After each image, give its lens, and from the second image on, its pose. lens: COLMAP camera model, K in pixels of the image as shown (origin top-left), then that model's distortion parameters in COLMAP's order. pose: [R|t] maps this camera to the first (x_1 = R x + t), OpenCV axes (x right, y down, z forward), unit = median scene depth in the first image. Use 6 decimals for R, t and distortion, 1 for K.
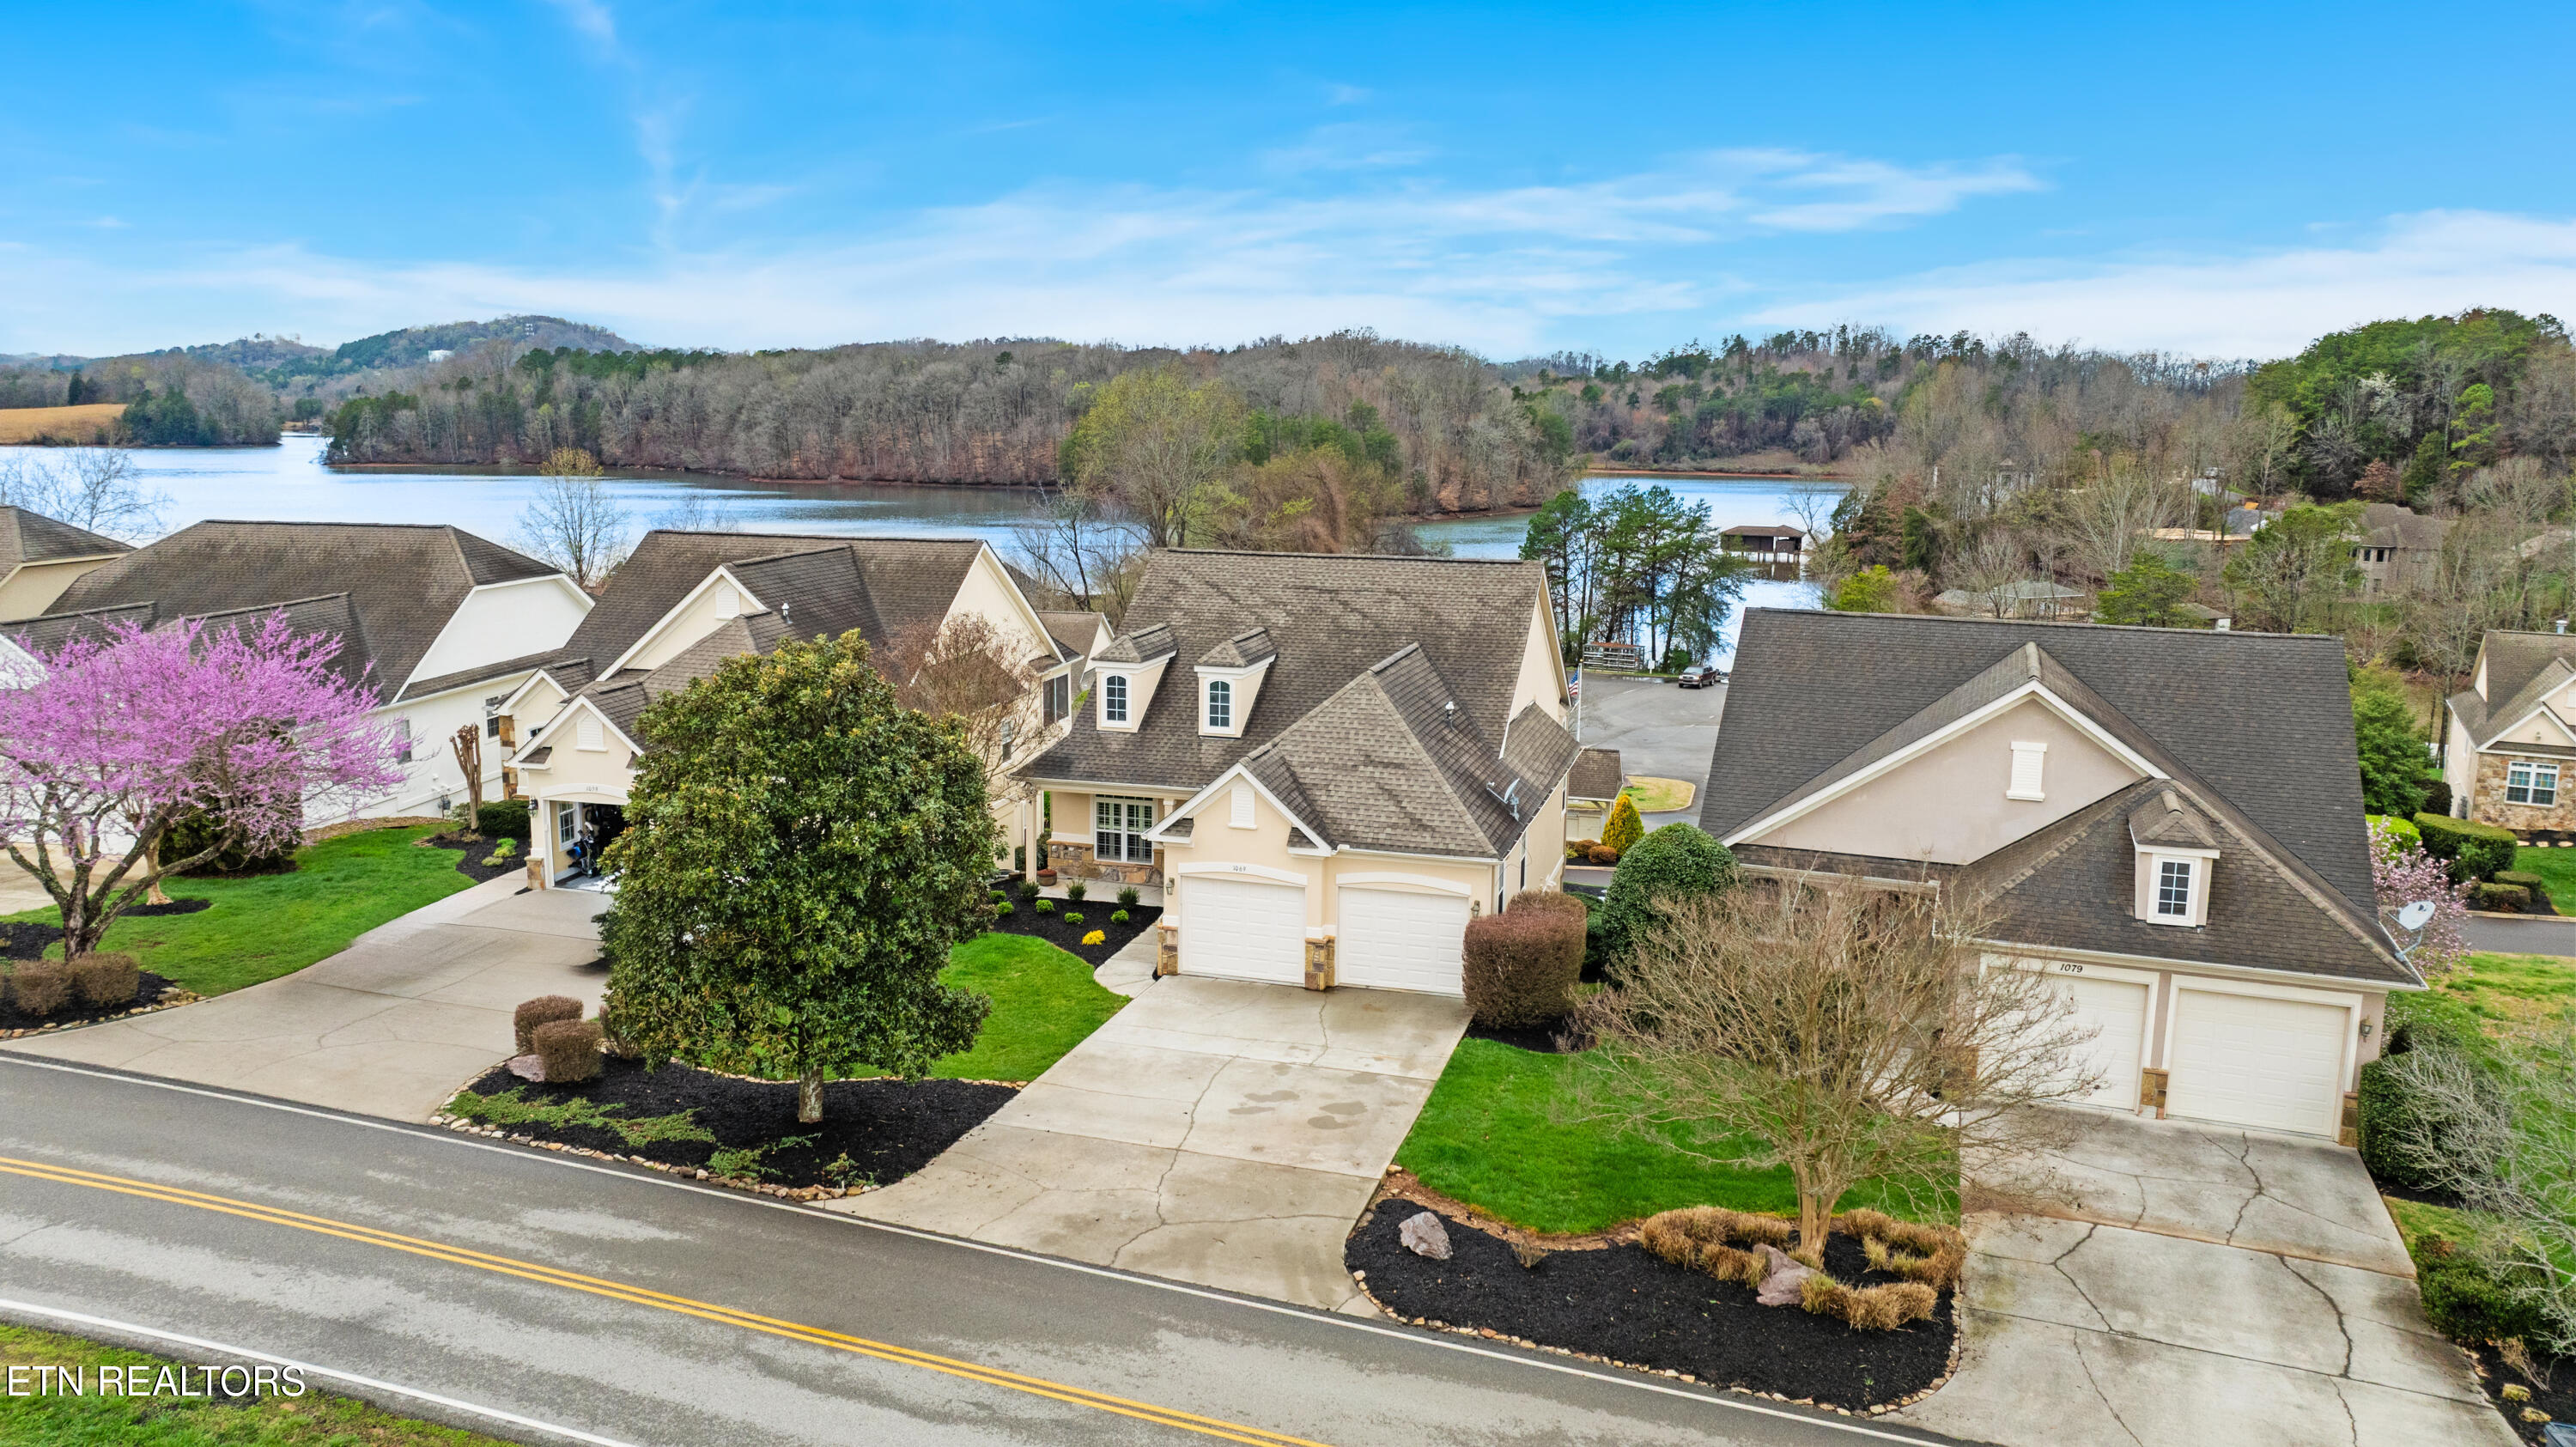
lens RADIAL K [[1858.2, 0, 1291.5], [0, 1858.2, 718.1], [0, 0, 1]] dist [-0.026945, 0.002934]
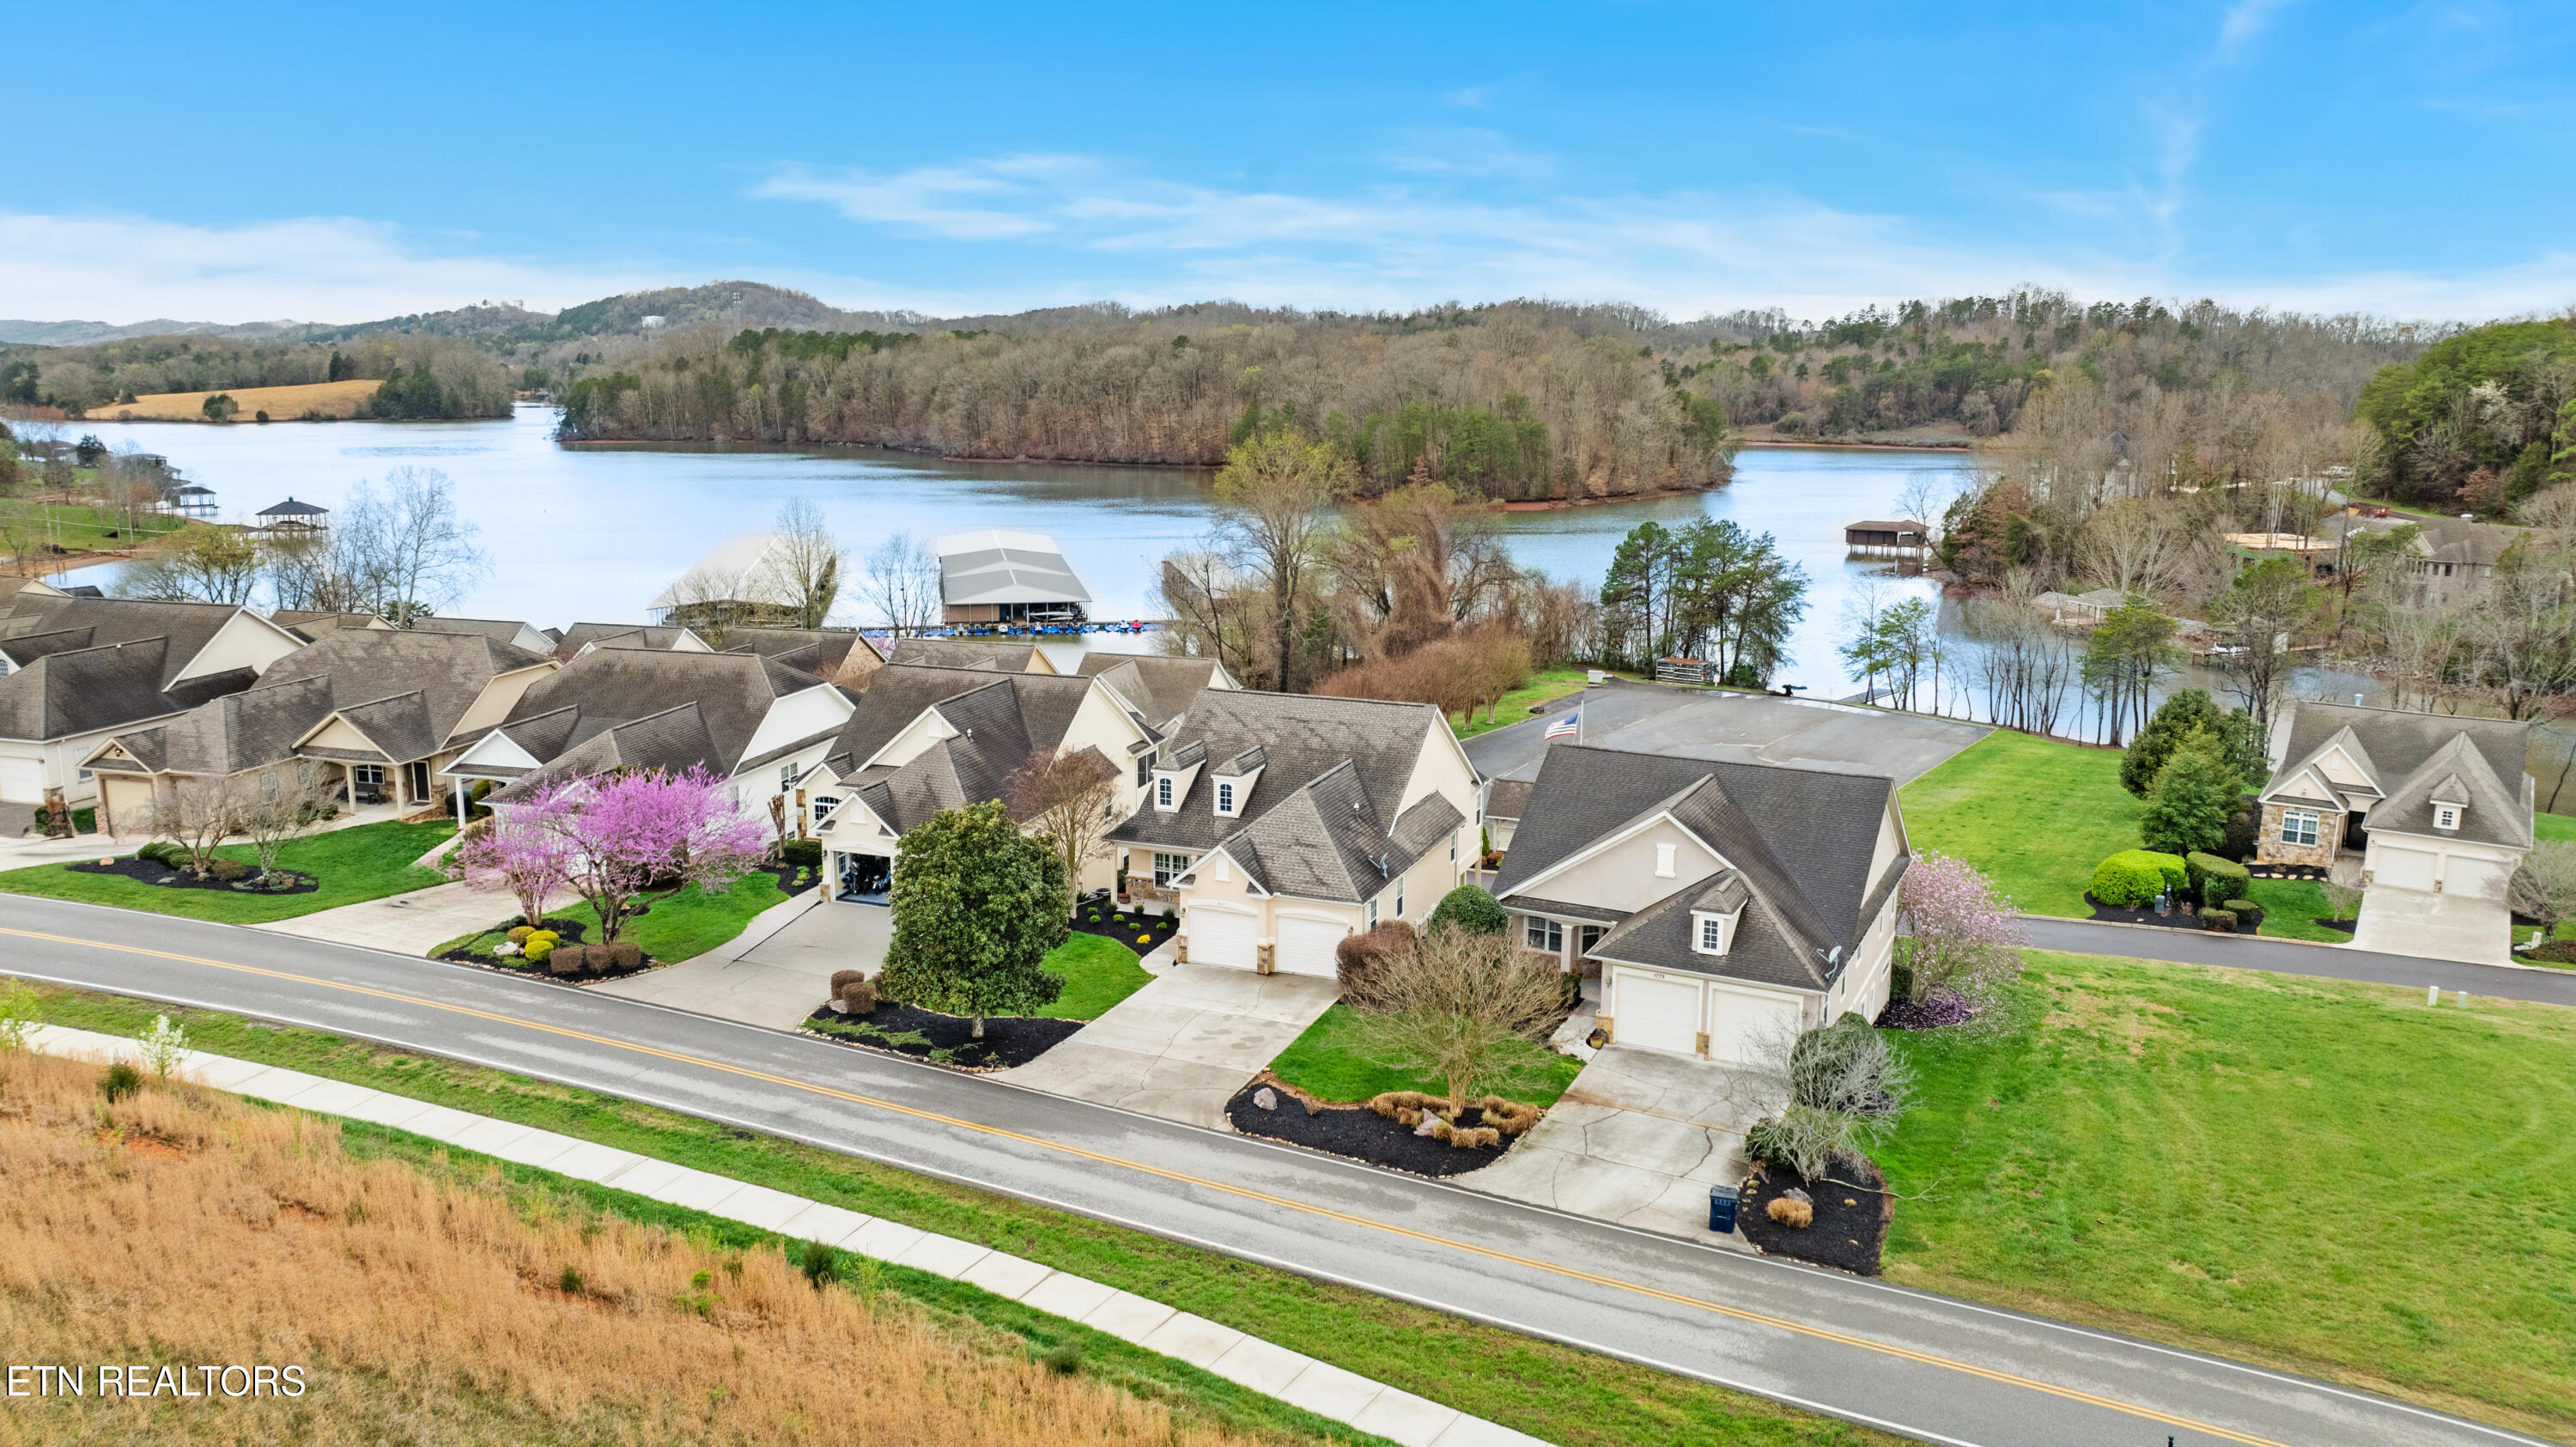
lens RADIAL K [[1858.2, 0, 1291.5], [0, 1858.2, 718.1], [0, 0, 1]] dist [-0.026945, 0.002934]
pose [[0.995188, 0.014026, -0.096971, 0.175362], [-0.011598, 0.999606, 0.025557, -0.119298], [0.097292, -0.024309, 0.994959, -0.626158]]
